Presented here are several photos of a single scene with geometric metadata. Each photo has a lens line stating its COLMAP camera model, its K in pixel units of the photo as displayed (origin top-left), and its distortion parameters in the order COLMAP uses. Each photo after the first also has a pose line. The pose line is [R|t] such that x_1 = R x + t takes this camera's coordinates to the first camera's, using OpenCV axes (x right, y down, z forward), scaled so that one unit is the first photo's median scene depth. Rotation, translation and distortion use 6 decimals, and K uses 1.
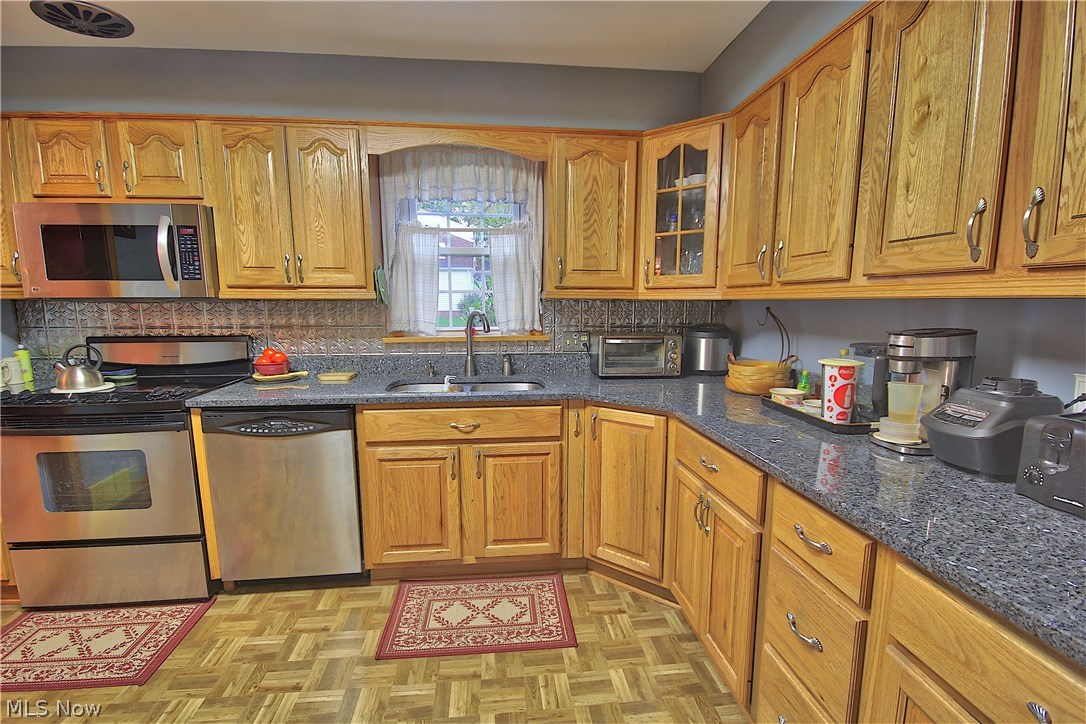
lens RADIAL K [[503.0, 0, 543.9], [0, 503.0, 372.5], [0, 0, 1]] dist [-0.002149, -0.002493]
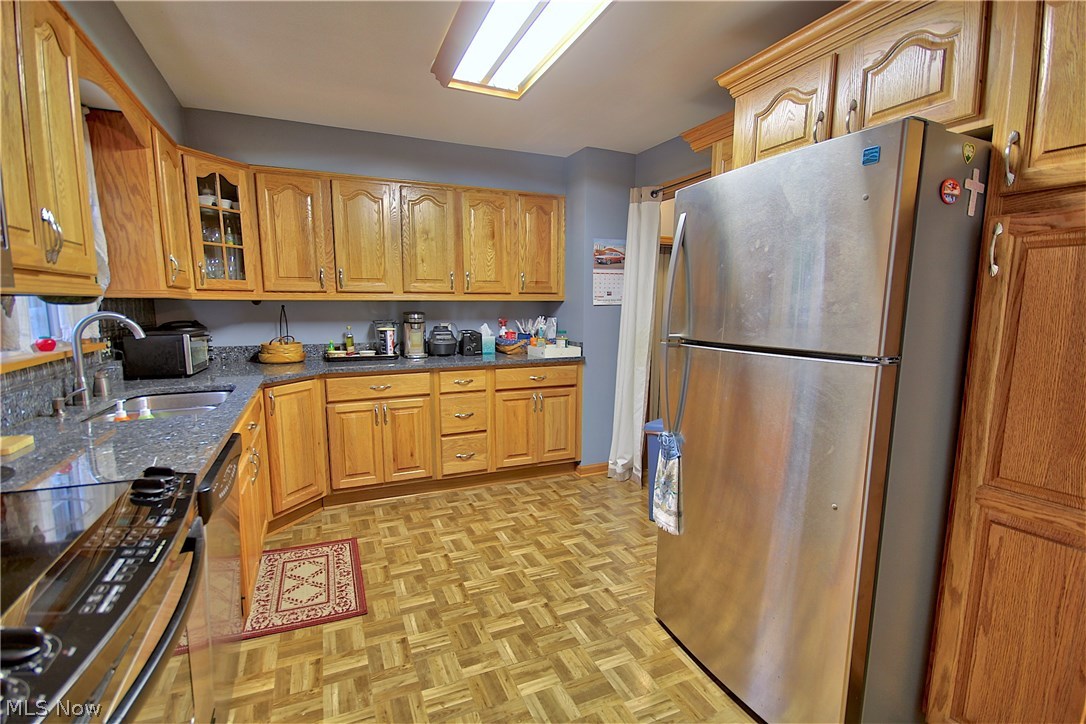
lens RADIAL K [[503.0, 0, 548.9], [0, 503.0, 369.5], [0, 0, 1]] dist [-0.002149, -0.002493]
pose [[-0.316099, -0.129440, 0.939855, -1.482119], [0.130257, 0.975346, 0.178137, -0.124718], [-0.939742, 0.178732, -0.291446, 0.847896]]
